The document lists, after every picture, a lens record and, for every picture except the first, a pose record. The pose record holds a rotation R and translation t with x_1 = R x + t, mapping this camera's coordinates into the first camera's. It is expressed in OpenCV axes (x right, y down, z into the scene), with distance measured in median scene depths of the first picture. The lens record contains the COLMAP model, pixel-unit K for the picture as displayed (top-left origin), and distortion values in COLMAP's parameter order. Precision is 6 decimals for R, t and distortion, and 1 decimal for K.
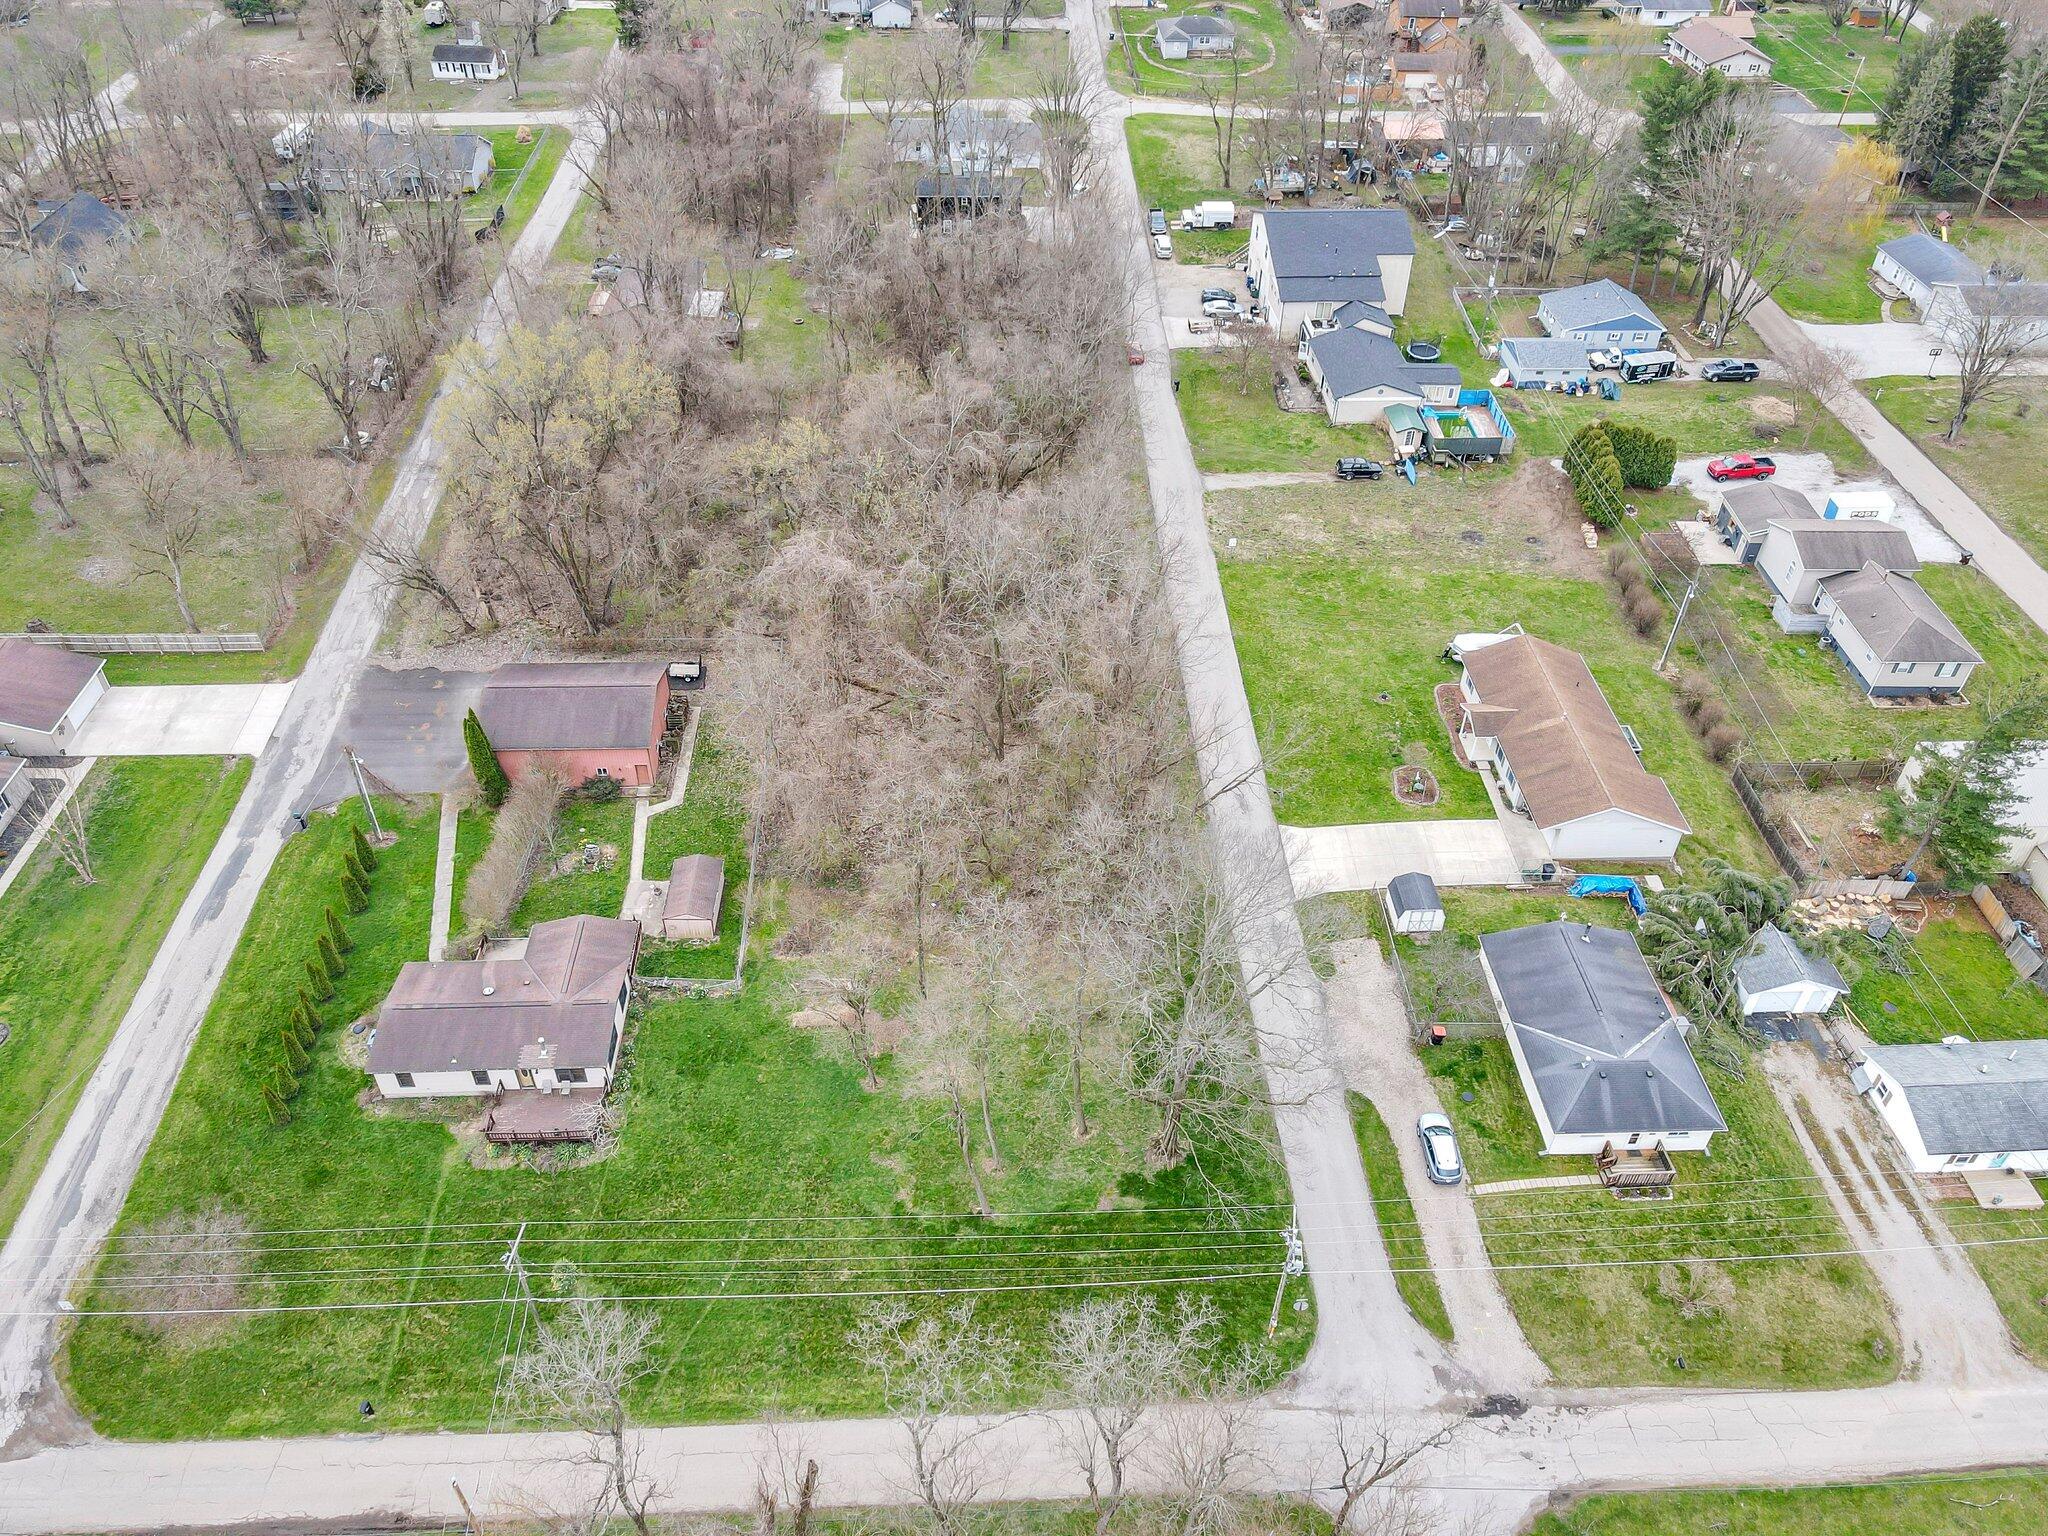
lens RADIAL K [[1475.3, 0, 1052.5], [0, 1475.3, 766.5], [0, 0, 1]] dist [-0.004120, -0.001525]
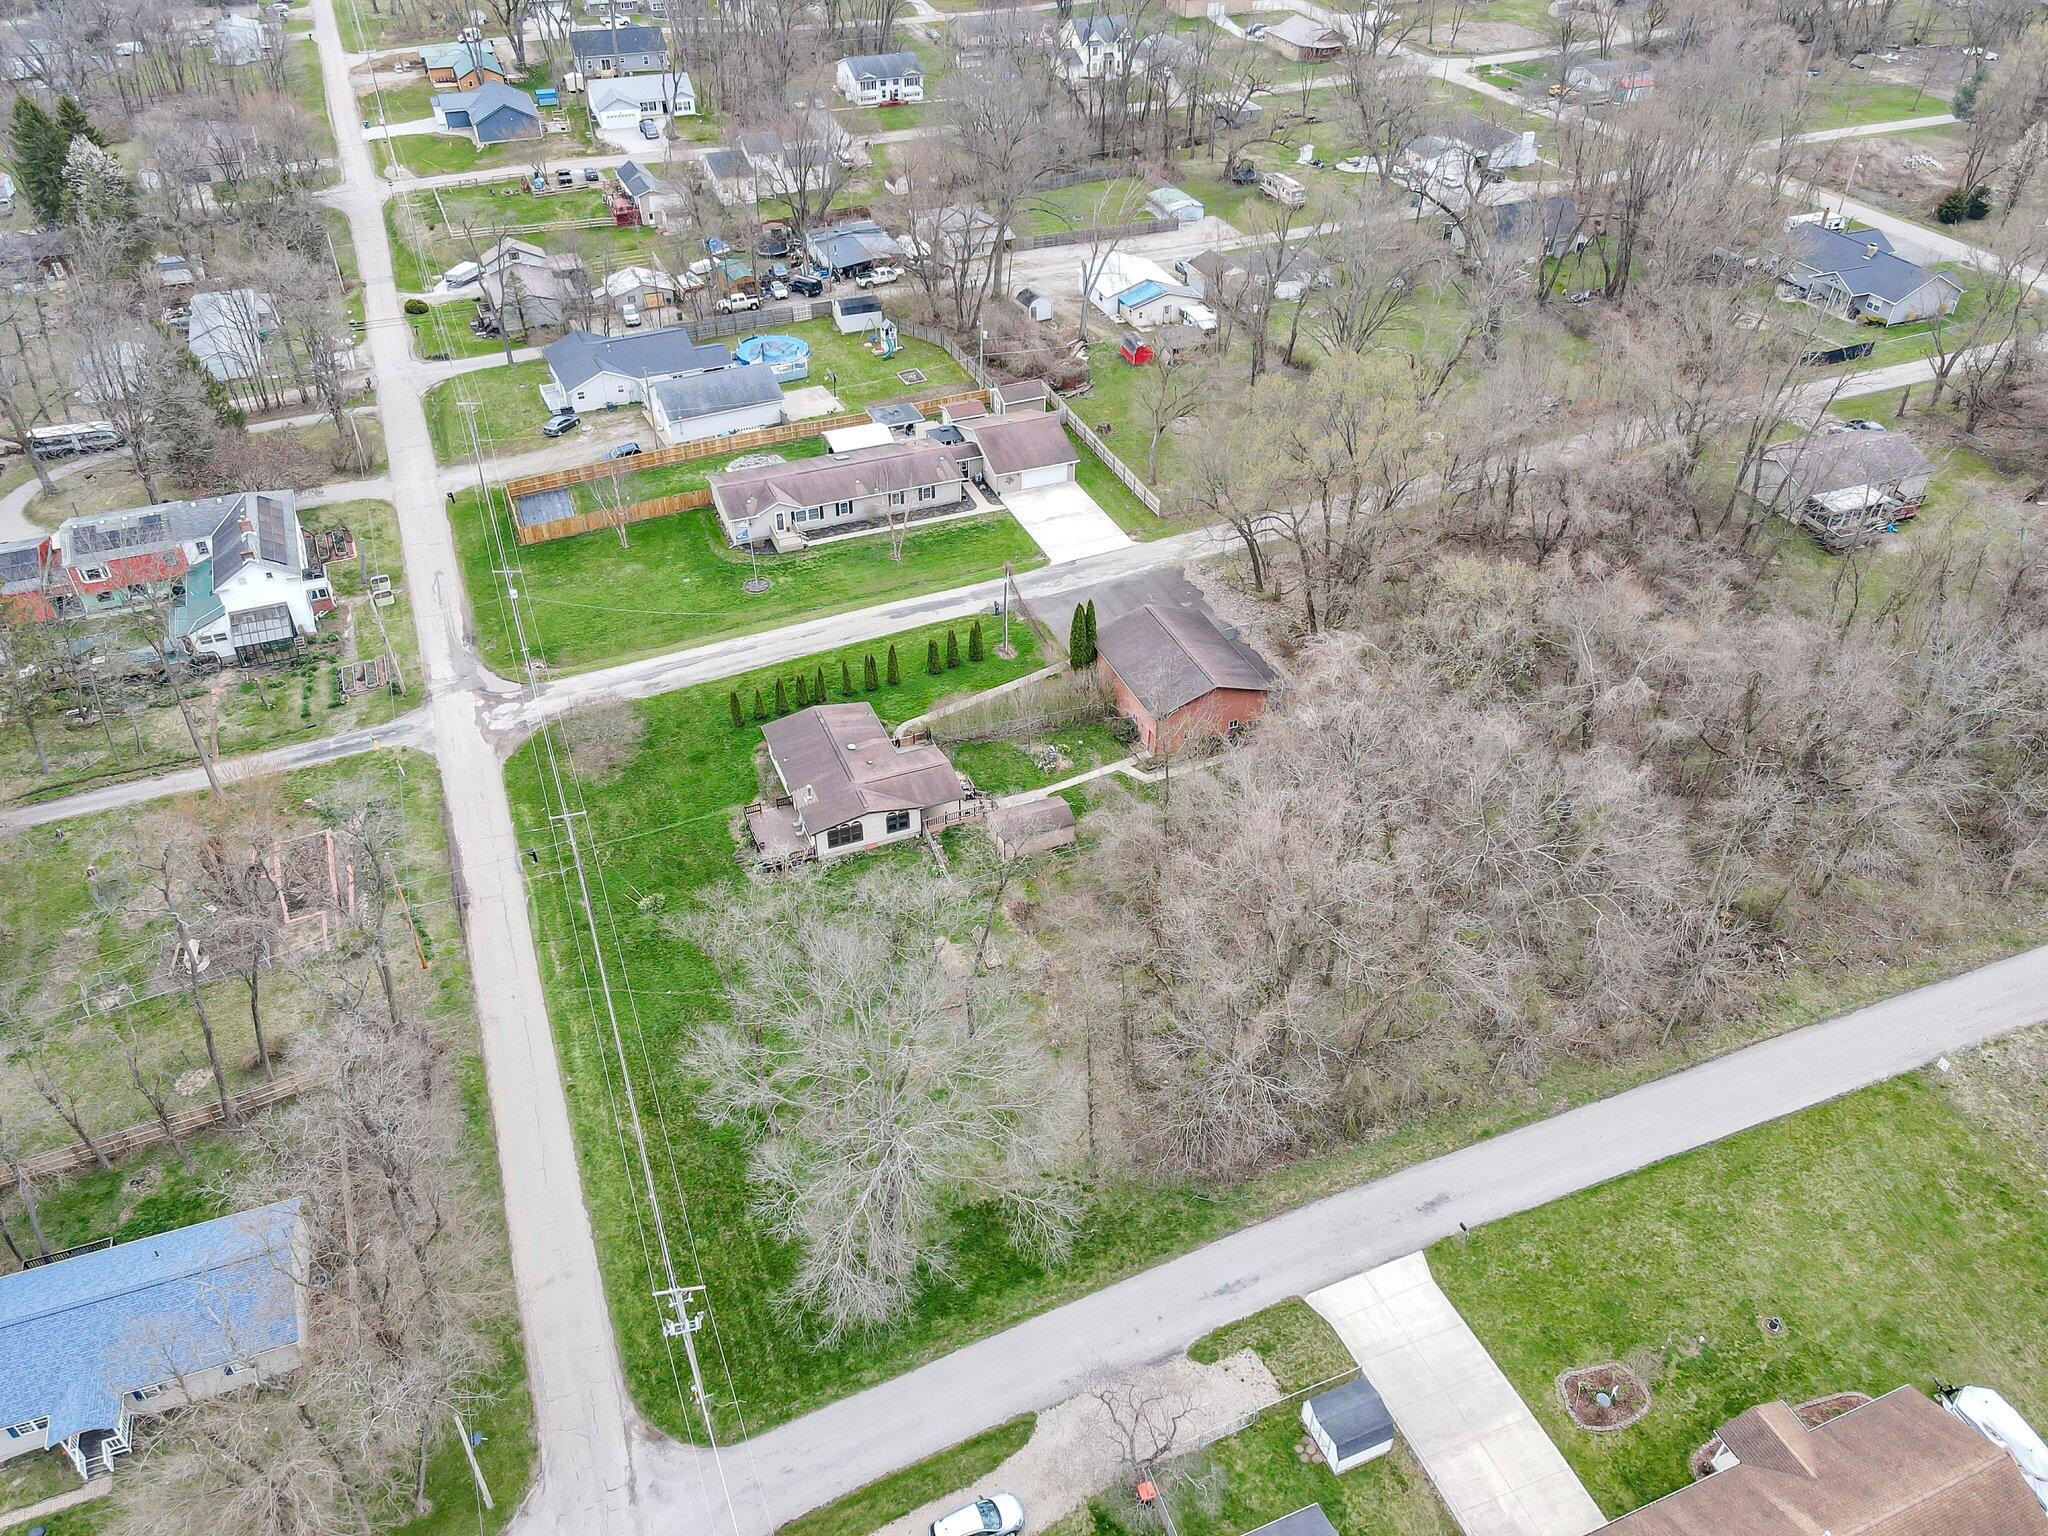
lens RADIAL K [[1475.3, 0, 1052.5], [0, 1475.3, 766.5], [0, 0, 1]] dist [-0.004120, -0.001525]
pose [[0.341307, 0.571760, -0.746056, 0.522390], [-0.610062, 0.738575, 0.286935, -0.252463], [0.715076, 0.357207, 0.600890, 0.316502]]
